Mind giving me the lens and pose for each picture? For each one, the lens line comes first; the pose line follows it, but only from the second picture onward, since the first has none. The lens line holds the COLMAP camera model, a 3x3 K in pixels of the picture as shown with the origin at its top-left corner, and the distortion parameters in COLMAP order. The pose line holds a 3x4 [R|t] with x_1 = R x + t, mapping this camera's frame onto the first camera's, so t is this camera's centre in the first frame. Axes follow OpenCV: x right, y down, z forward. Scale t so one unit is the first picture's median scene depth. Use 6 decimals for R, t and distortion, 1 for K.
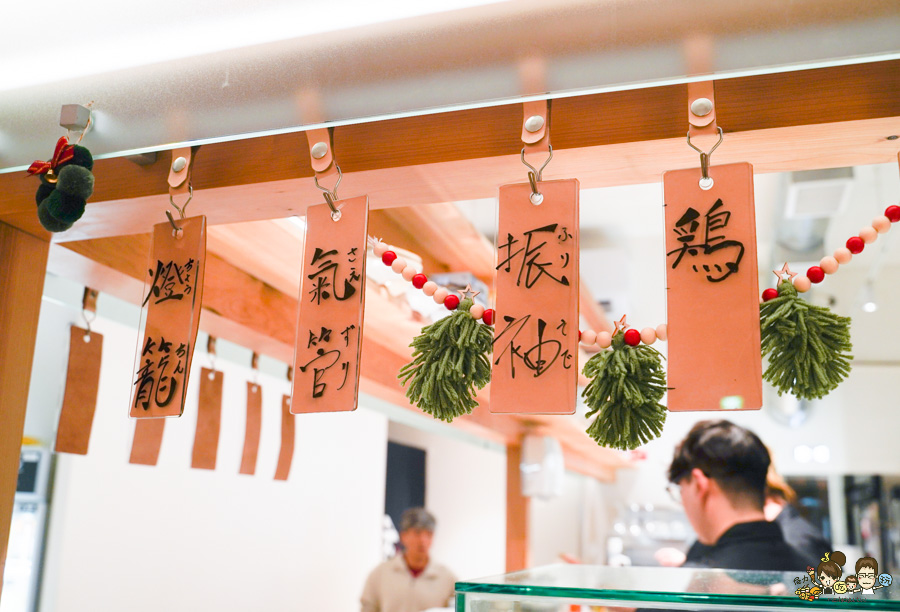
lens RADIAL K [[841.3, 0, 450.3], [0, 841.3, 306.8], [0, 0, 1]] dist [-0.002761, 0.000000]
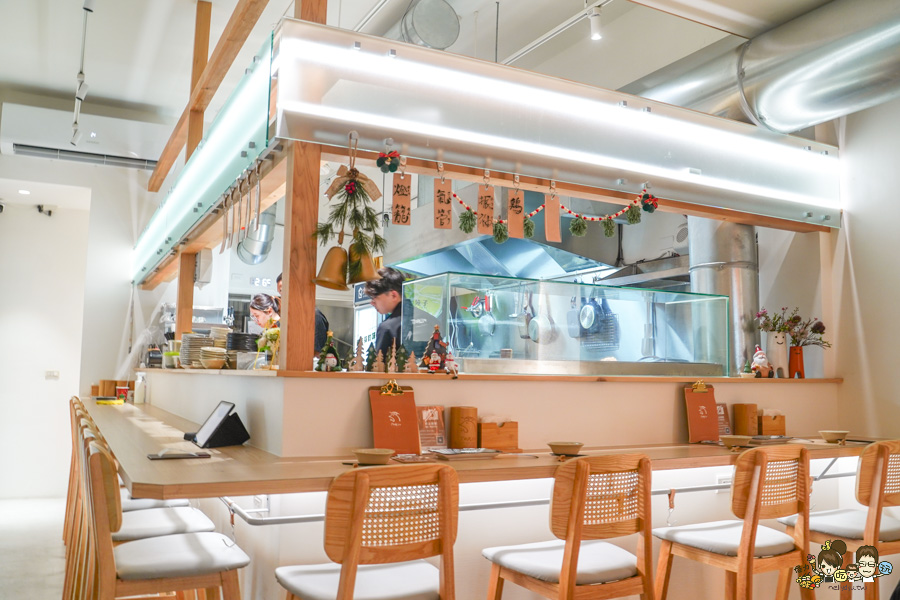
lens RADIAL K [[751.2, 0, 450.9], [0, 751.2, 300.3], [0, 0, 1]] dist [-0.006286, -0.001986]
pose [[0.702009, 0.049453, 0.710449, -2.878991], [-0.173550, 0.979391, 0.103314, 0.077000], [-0.690698, -0.195826, 0.696124, -1.837338]]
